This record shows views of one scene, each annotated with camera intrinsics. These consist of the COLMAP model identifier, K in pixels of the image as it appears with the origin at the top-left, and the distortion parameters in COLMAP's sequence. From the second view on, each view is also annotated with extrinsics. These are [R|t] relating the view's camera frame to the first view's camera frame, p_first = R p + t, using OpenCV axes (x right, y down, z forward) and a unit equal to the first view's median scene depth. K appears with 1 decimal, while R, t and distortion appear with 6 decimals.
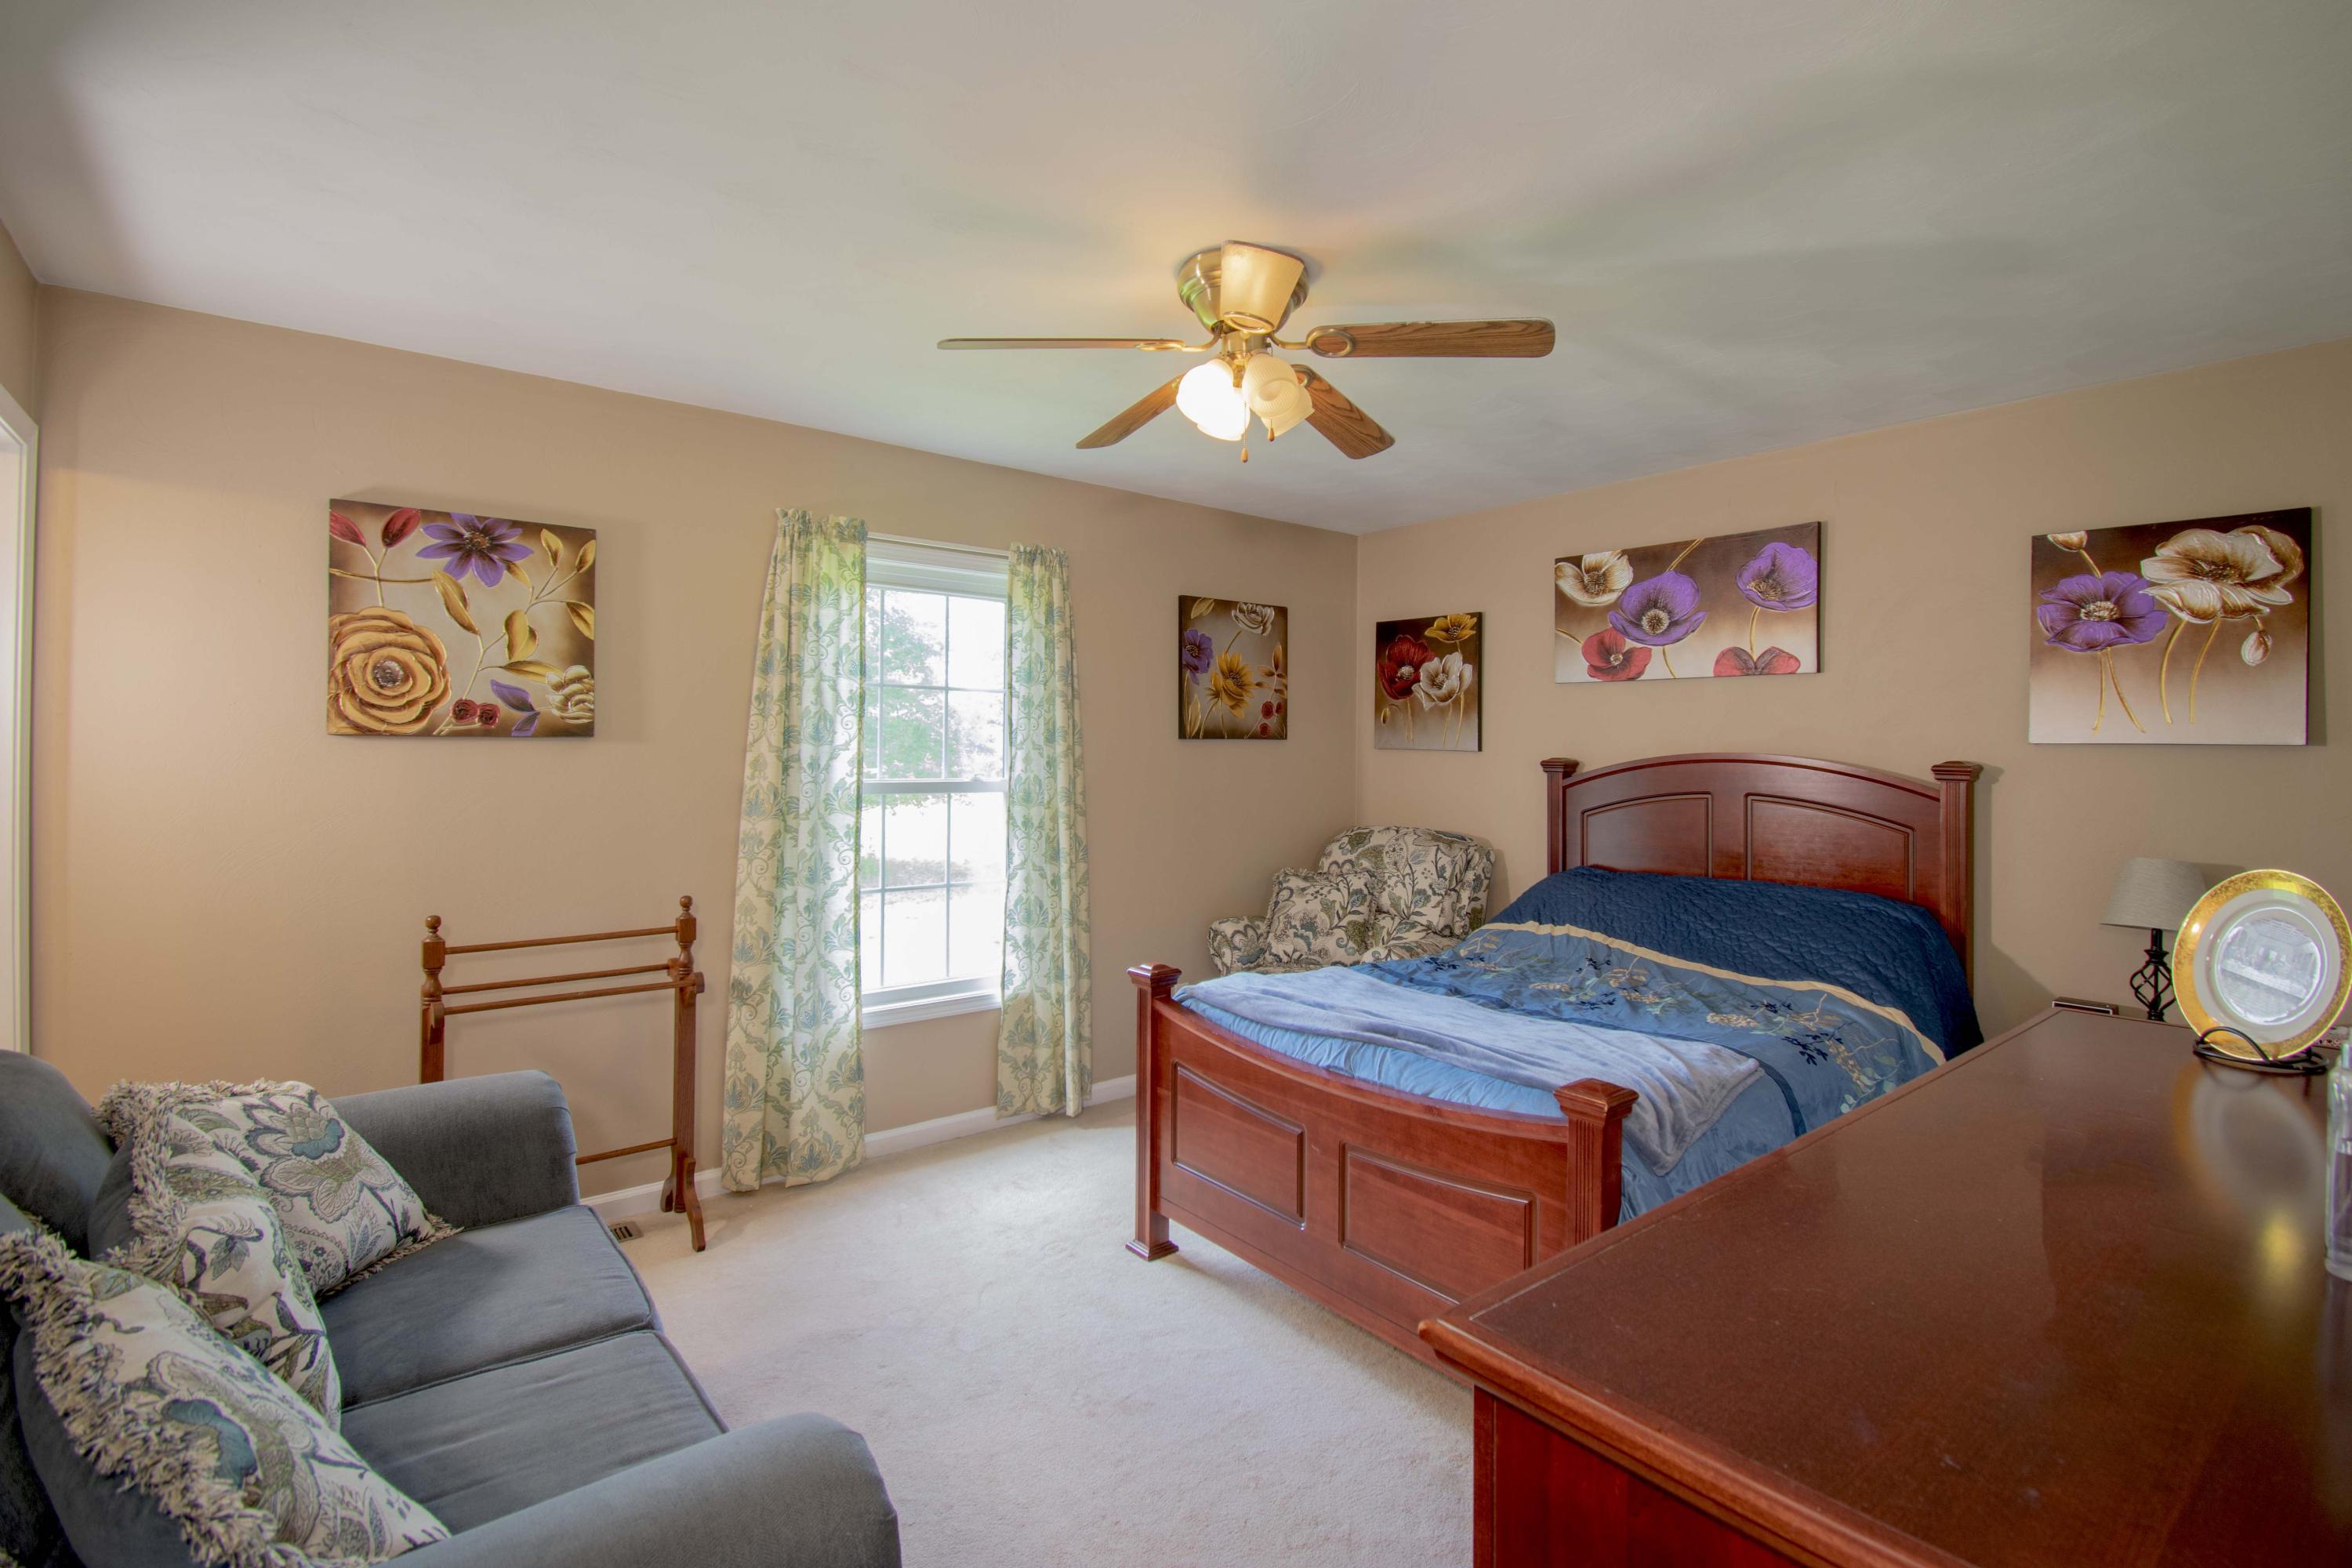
lens RADIAL K [[1109.0, 0, 1177.9], [0, 1109.0, 740.6], [0, 0, 1]] dist [0.001255, -0.018874]
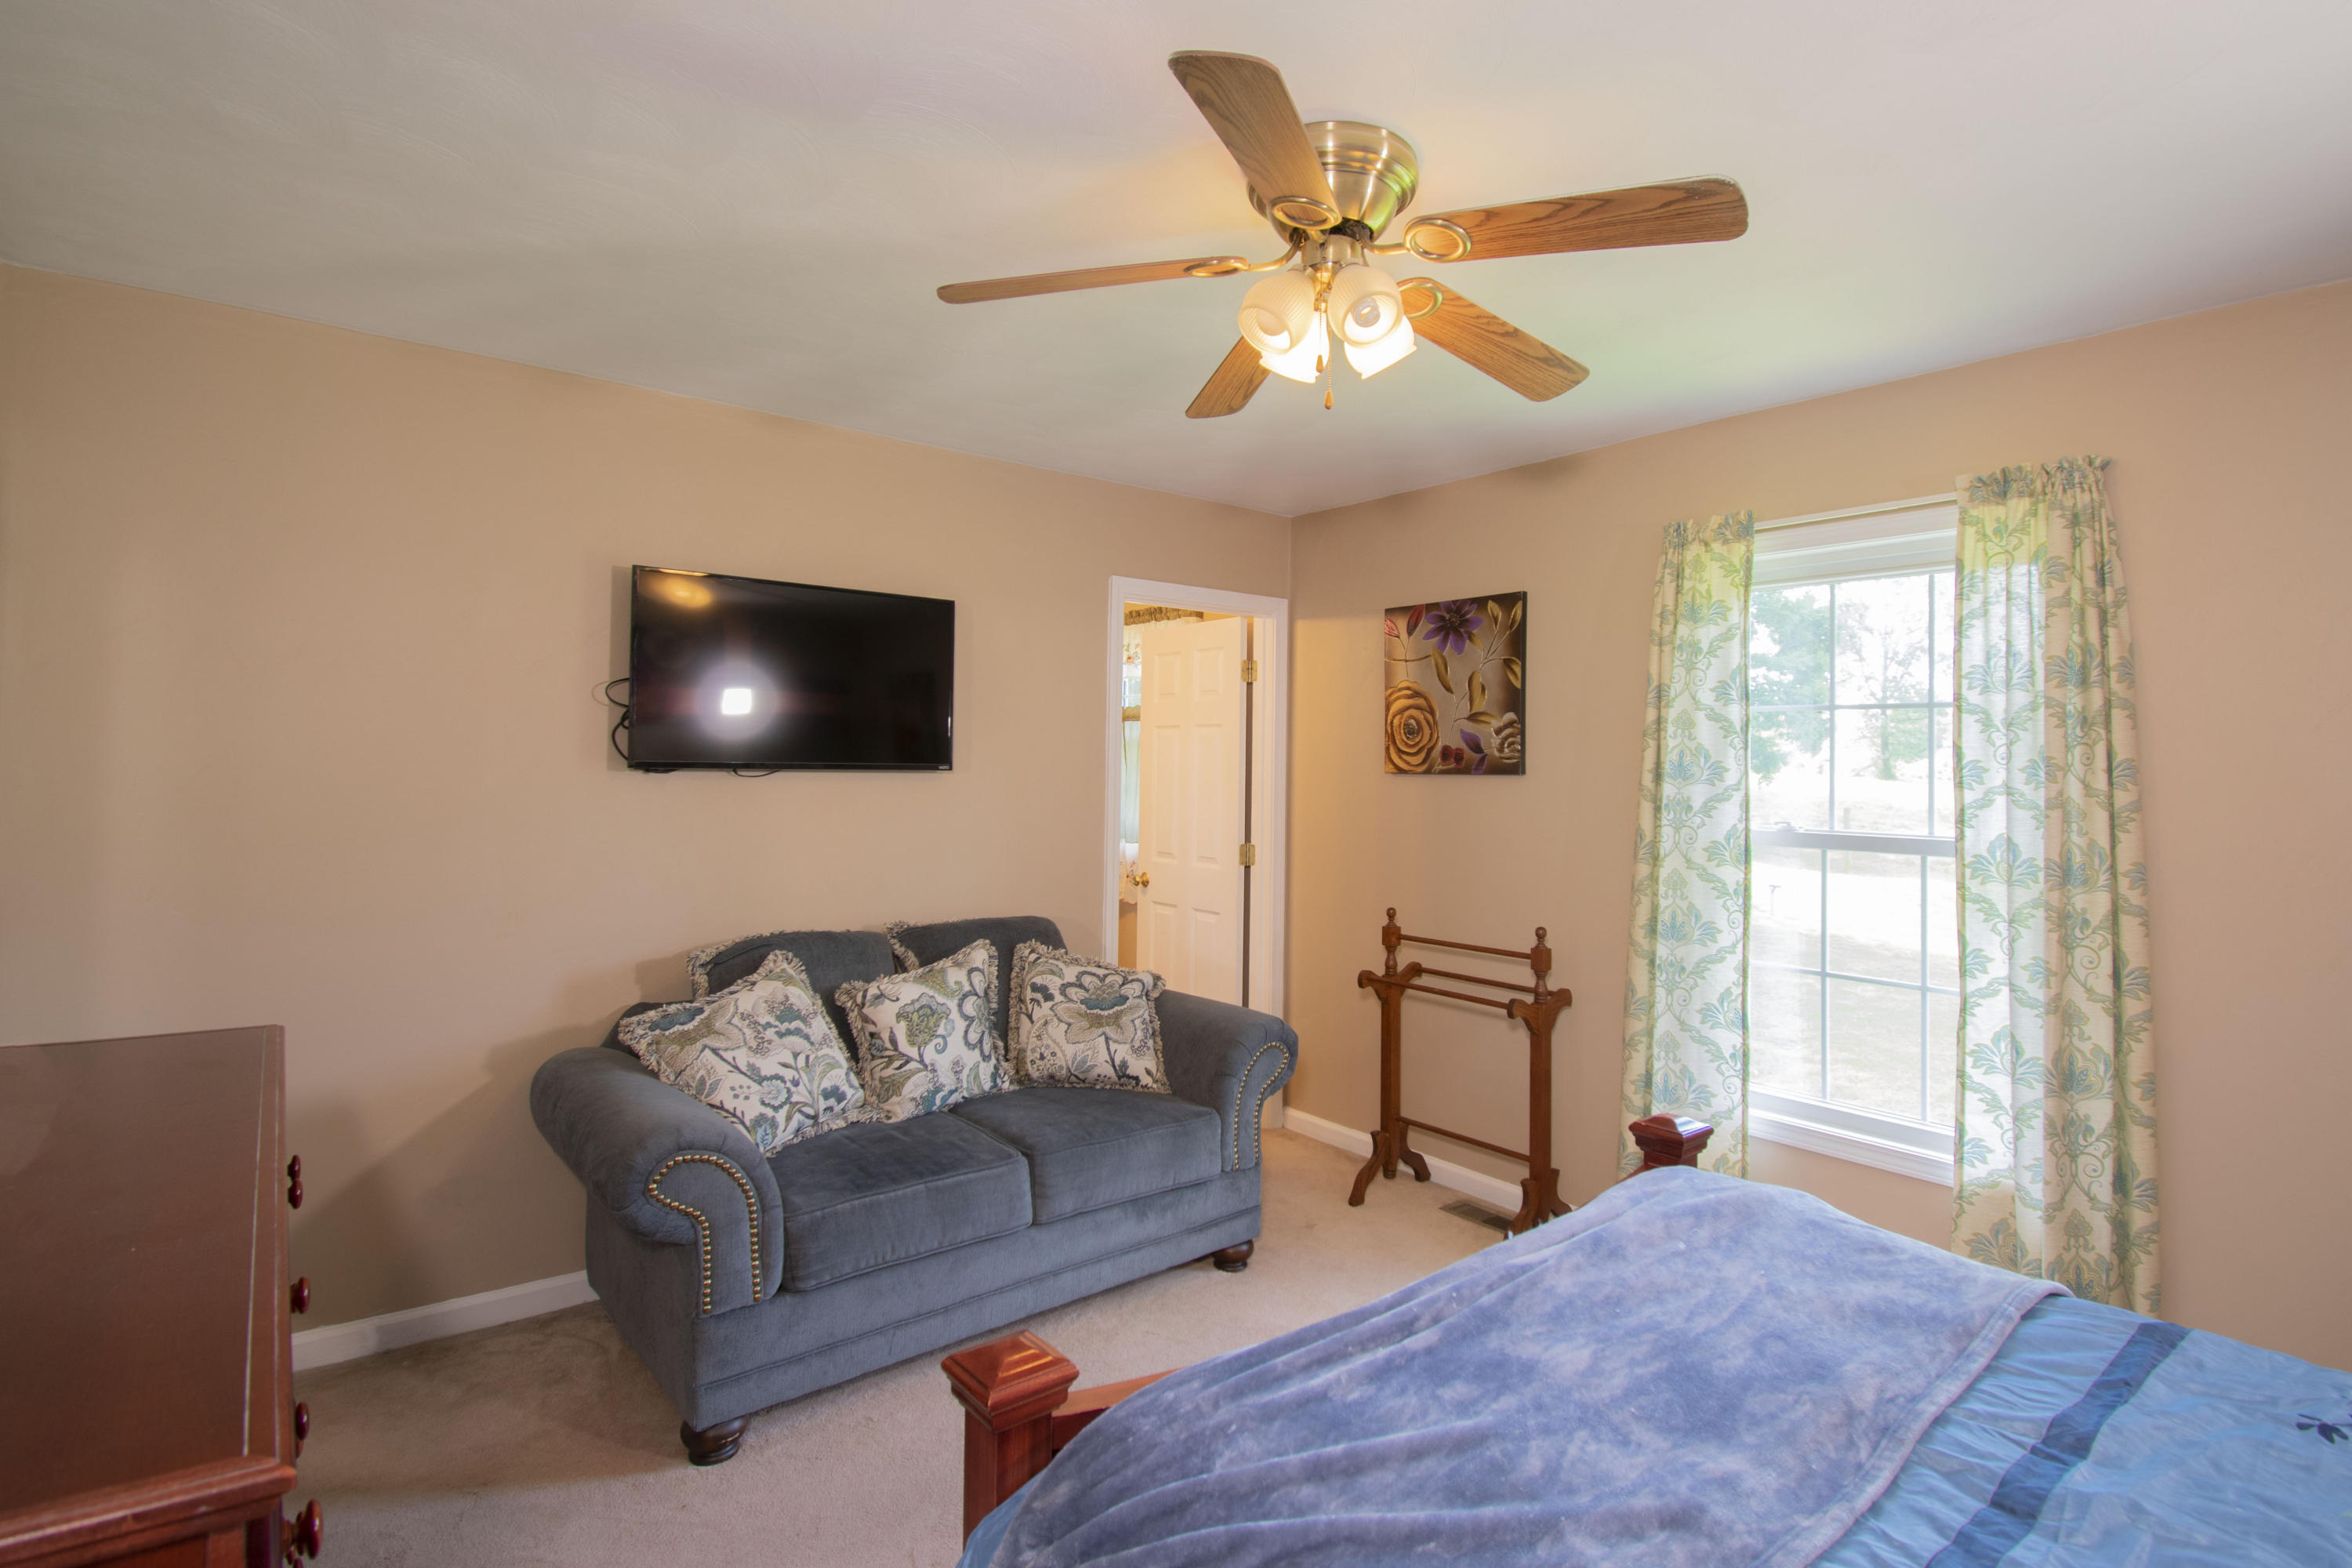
lens RADIAL K [[1109.0, 0, 1177.9], [0, 1109.0, 740.6], [0, 0, 1]] dist [0.001255, -0.018874]
pose [[-0.004504, -0.037048, -0.999303, 0.617578], [-0.012612, 0.999236, -0.036989, 0.008330], [0.999910, 0.012436, -0.004968, 0.674568]]
